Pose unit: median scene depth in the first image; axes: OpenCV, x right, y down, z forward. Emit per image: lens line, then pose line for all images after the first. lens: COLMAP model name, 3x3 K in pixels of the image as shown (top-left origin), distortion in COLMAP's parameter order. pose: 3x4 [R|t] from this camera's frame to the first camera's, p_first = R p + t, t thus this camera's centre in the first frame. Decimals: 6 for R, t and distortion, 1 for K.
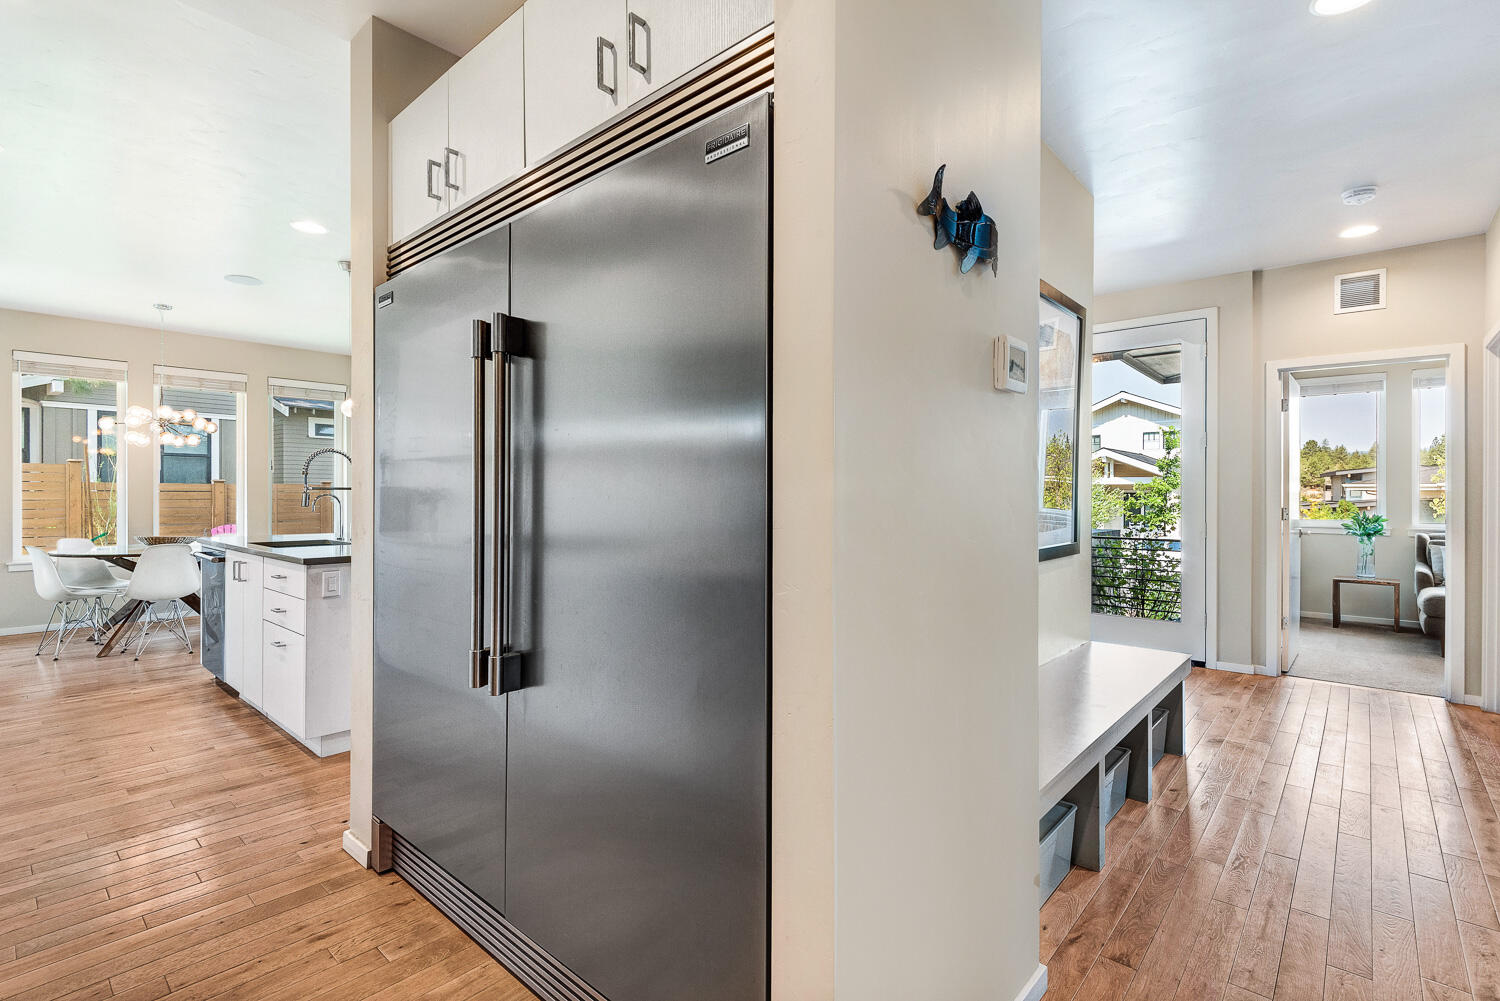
lens RADIAL K [[684.8, 0, 747.6], [0, 684.8, 493.3], [0, 0, 1]] dist [0.024360, -0.018342]
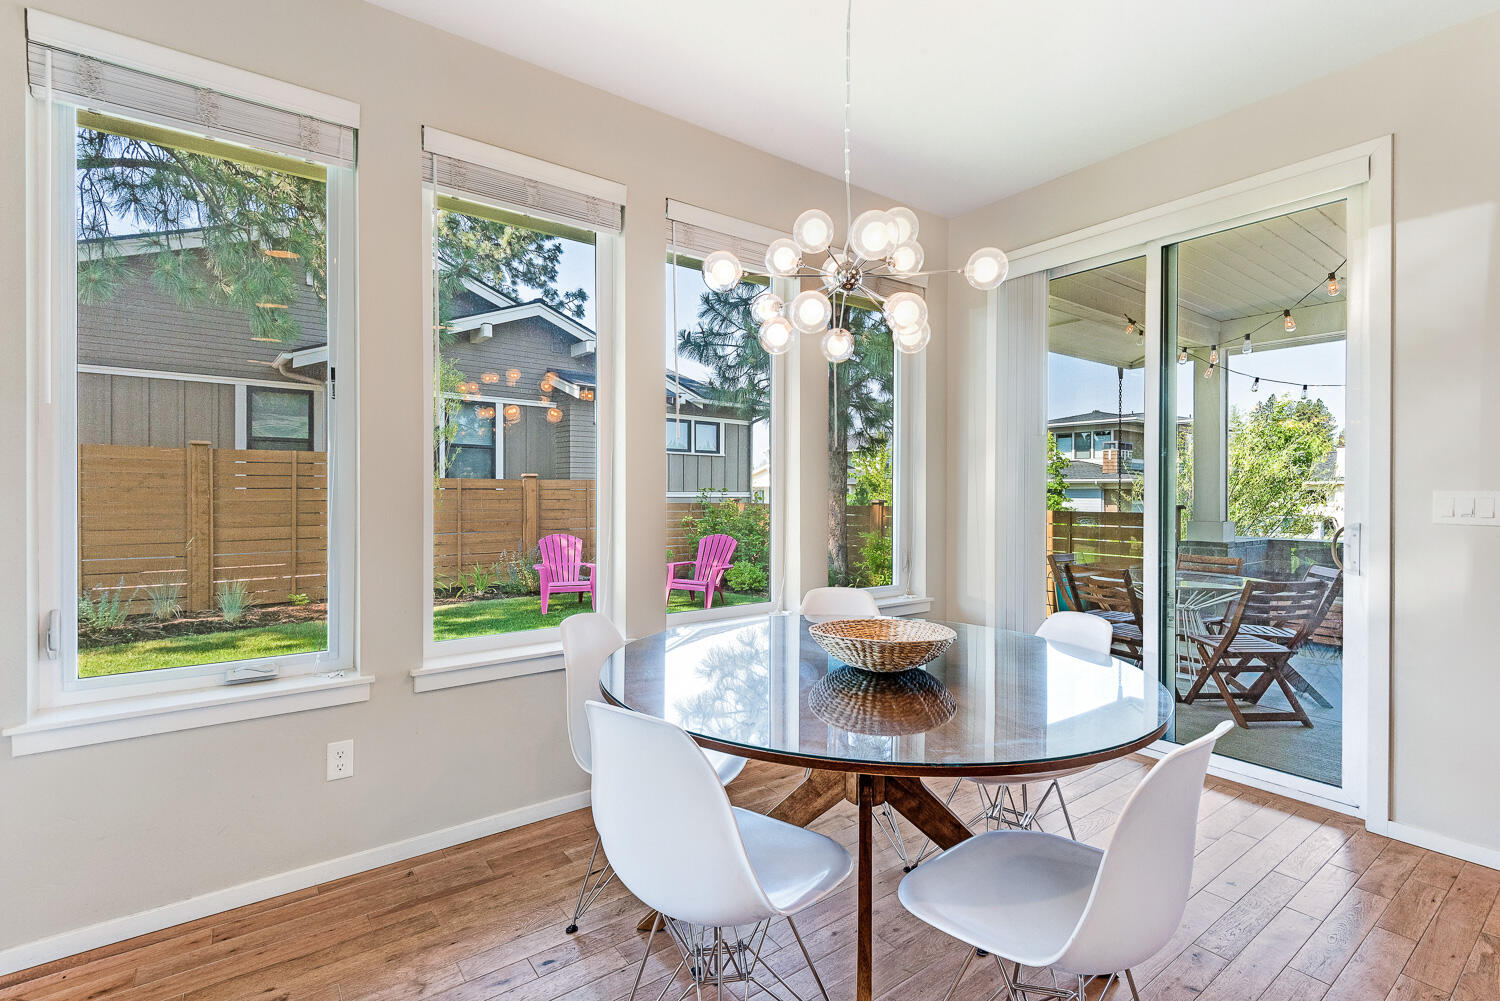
lens RADIAL K [[684.8, 0, 747.6], [0, 684.8, 493.3], [0, 0, 1]] dist [0.024360, -0.018342]
pose [[0.977923, -0.000100, -0.208963, -0.766414], [0.000607, 0.999997, 0.002362, 0.000013], [0.208963, -0.002437, 0.977921, 0.622344]]
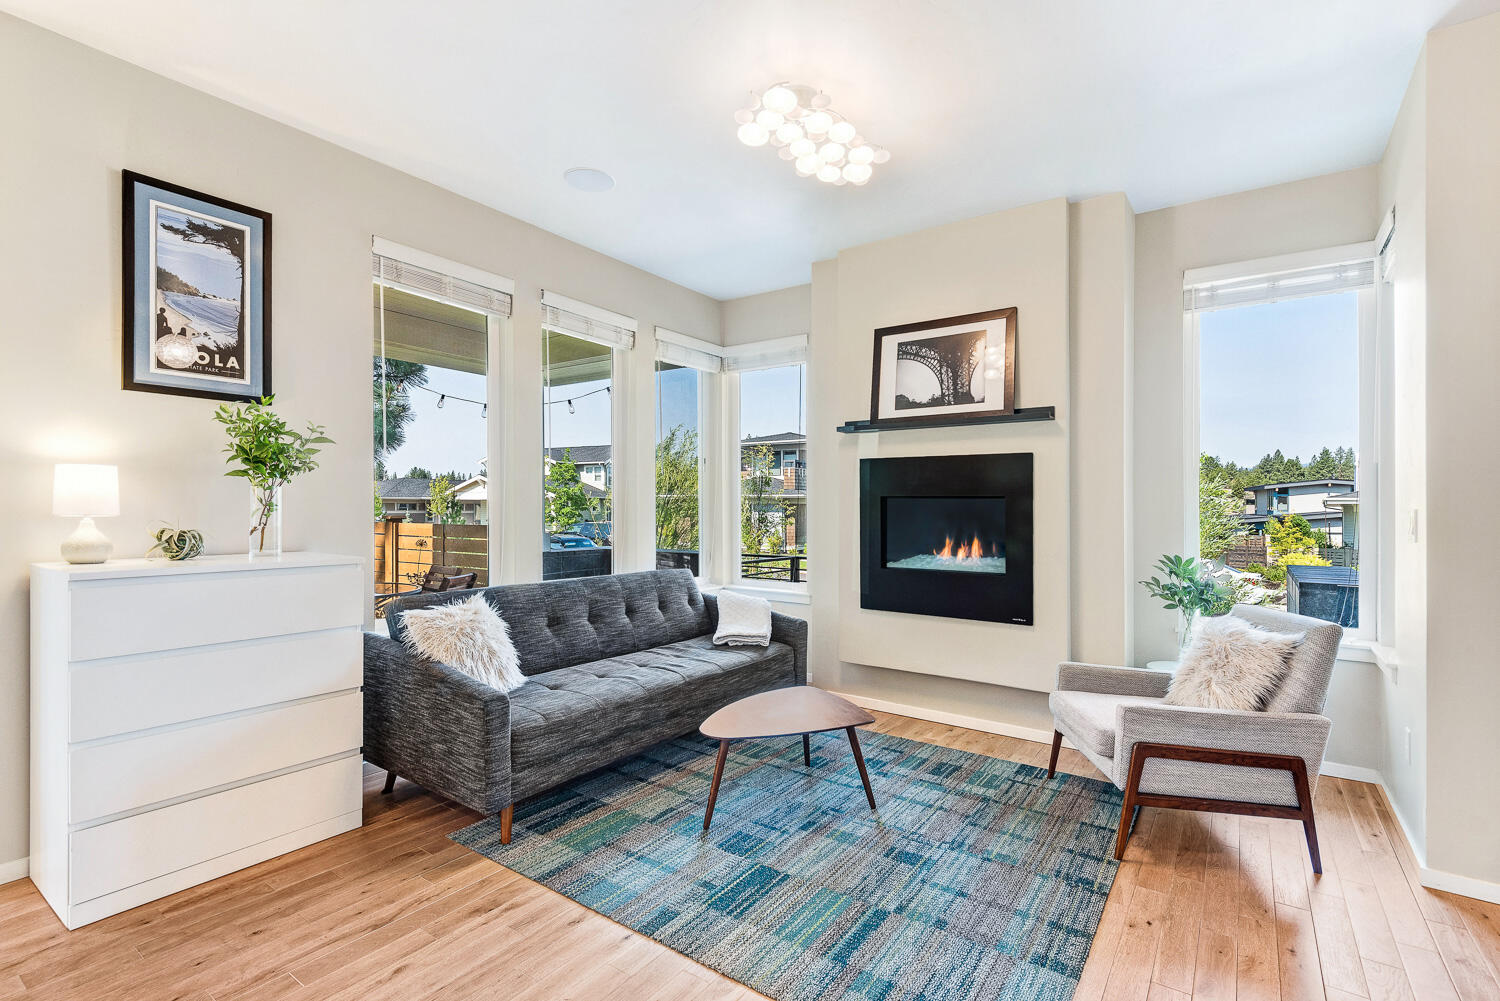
lens RADIAL K [[701.7, 0, 746.8], [0, 701.7, 503.7], [0, 0, 1]] dist [0.028170, -0.020097]
pose [[0.993533, 0.004727, 0.113448, -0.082233], [-0.004547, 0.999988, -0.001843, 0.000106], [-0.113455, 0.001315, 0.993542, 0.643615]]
